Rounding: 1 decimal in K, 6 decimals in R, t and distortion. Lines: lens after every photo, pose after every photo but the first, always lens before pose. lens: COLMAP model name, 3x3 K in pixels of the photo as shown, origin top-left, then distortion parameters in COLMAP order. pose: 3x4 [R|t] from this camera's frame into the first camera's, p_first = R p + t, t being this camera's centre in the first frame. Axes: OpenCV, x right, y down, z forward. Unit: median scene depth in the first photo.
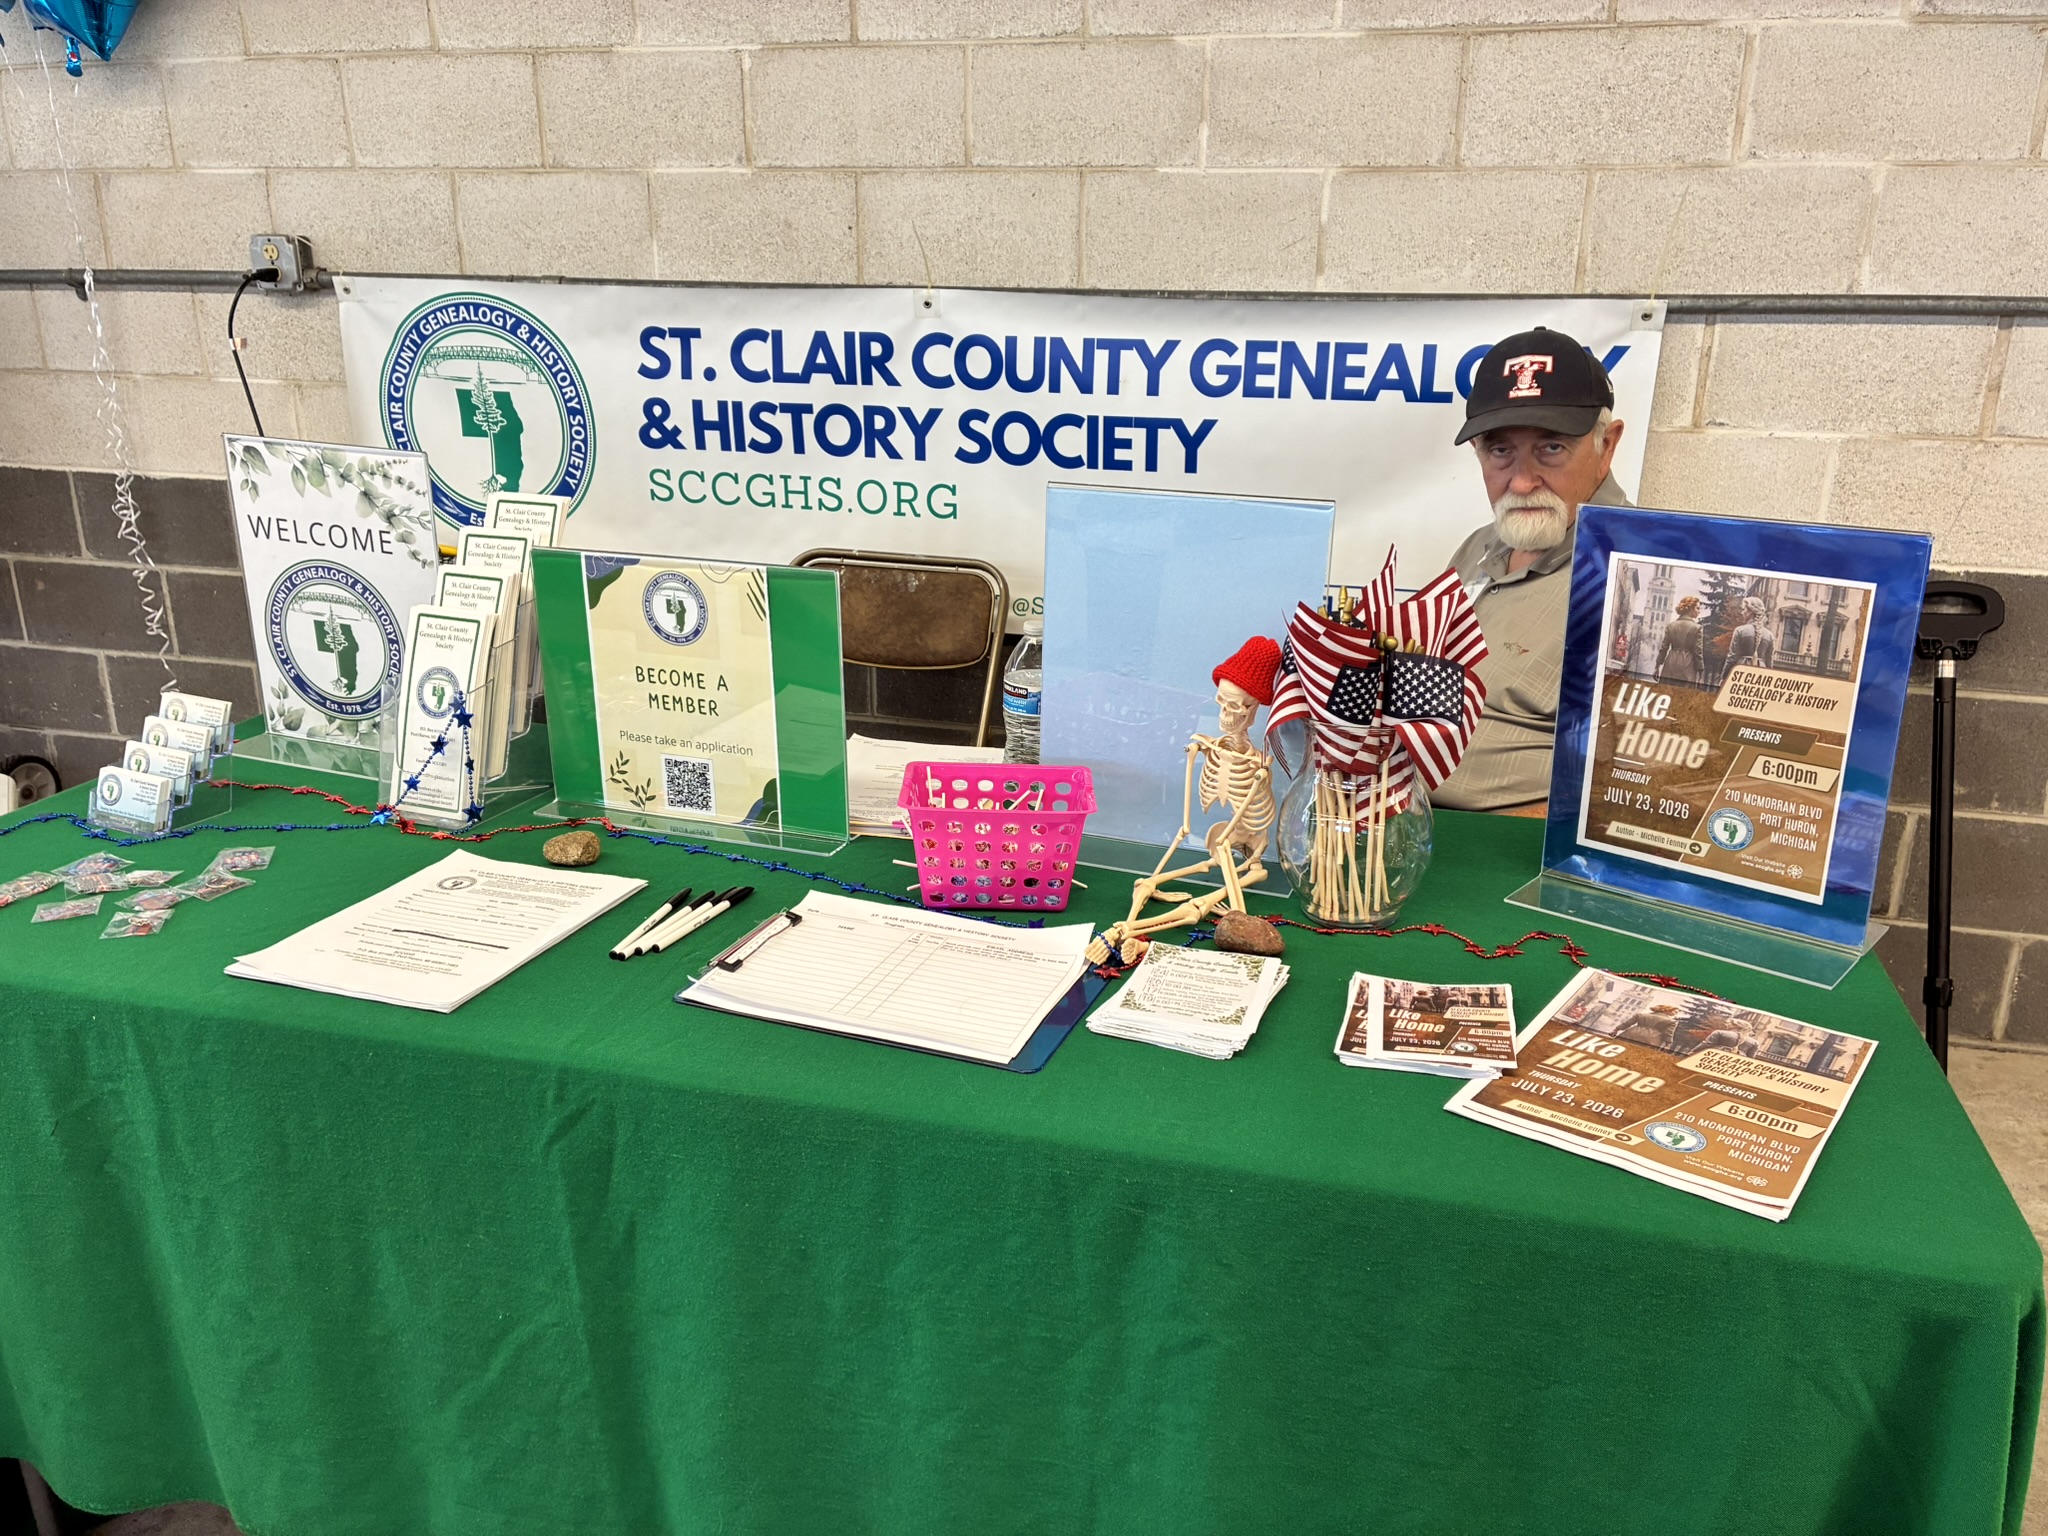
lens RADIAL K [[1573.4, 0, 1027.3], [0, 1573.4, 703.1], [0, 0, 1]] dist [0.052348, -0.053030]
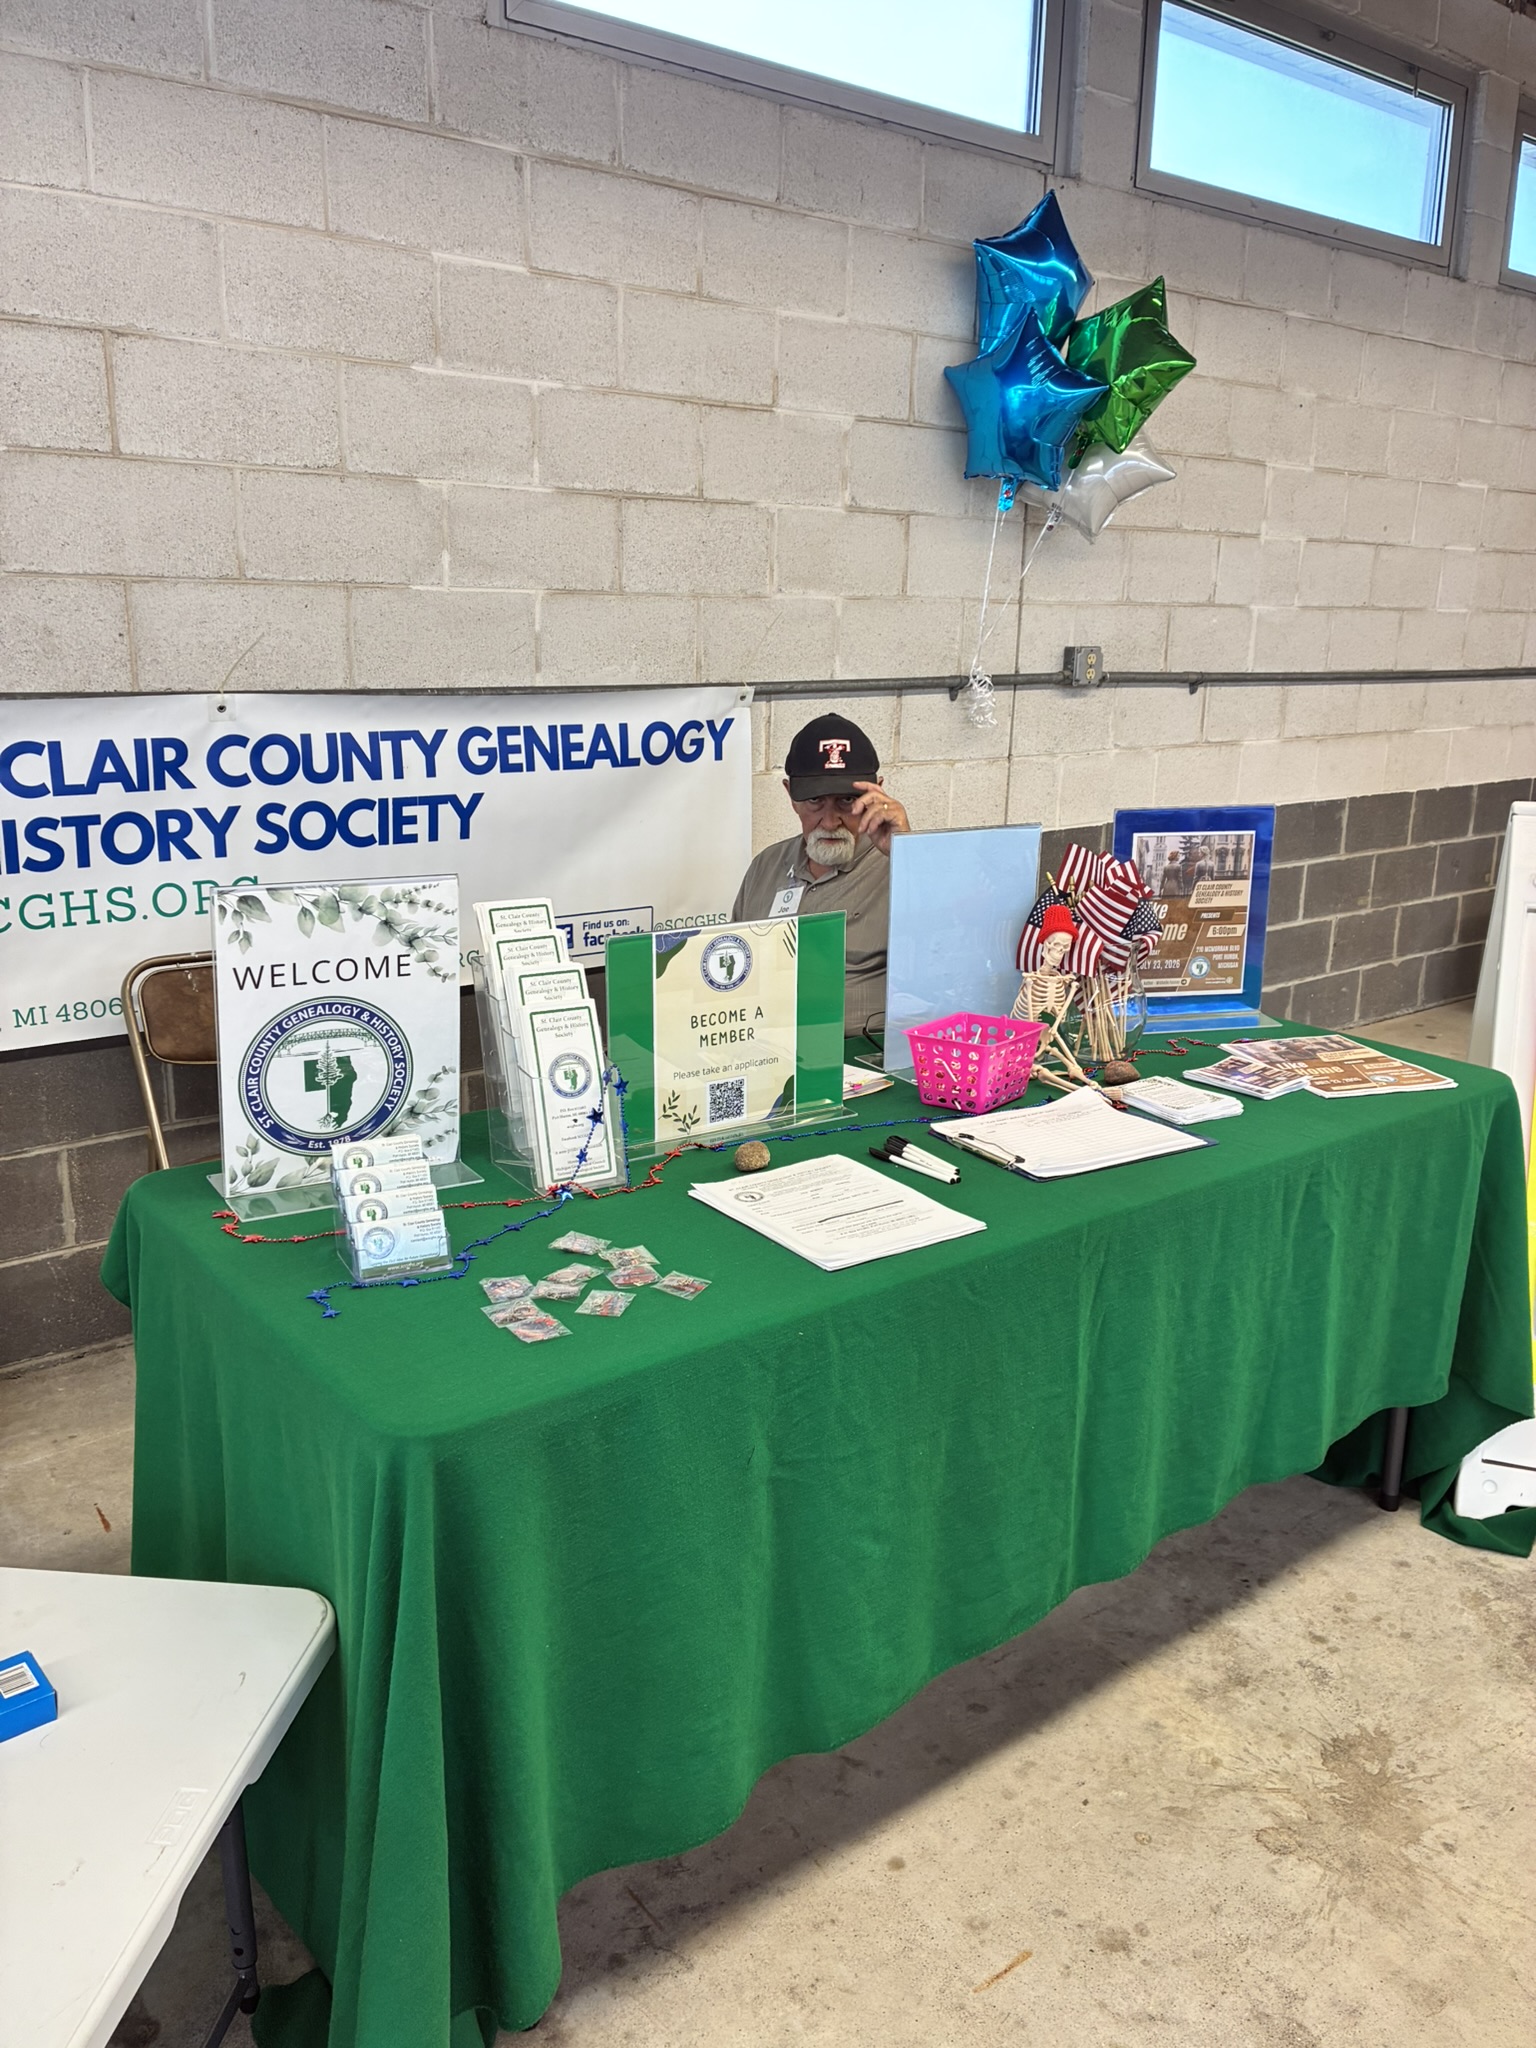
lens RADIAL K [[1573.4, 0, 750.4], [0, 1573.4, 967.2], [0, 0, 1]] dist [0.052348, -0.053030]
pose [[0.608256, -0.173134, 0.774628, -0.741980], [0.211299, 0.976025, 0.052231, -0.073368], [-0.765100, 0.131908, 0.630256, 0.112263]]
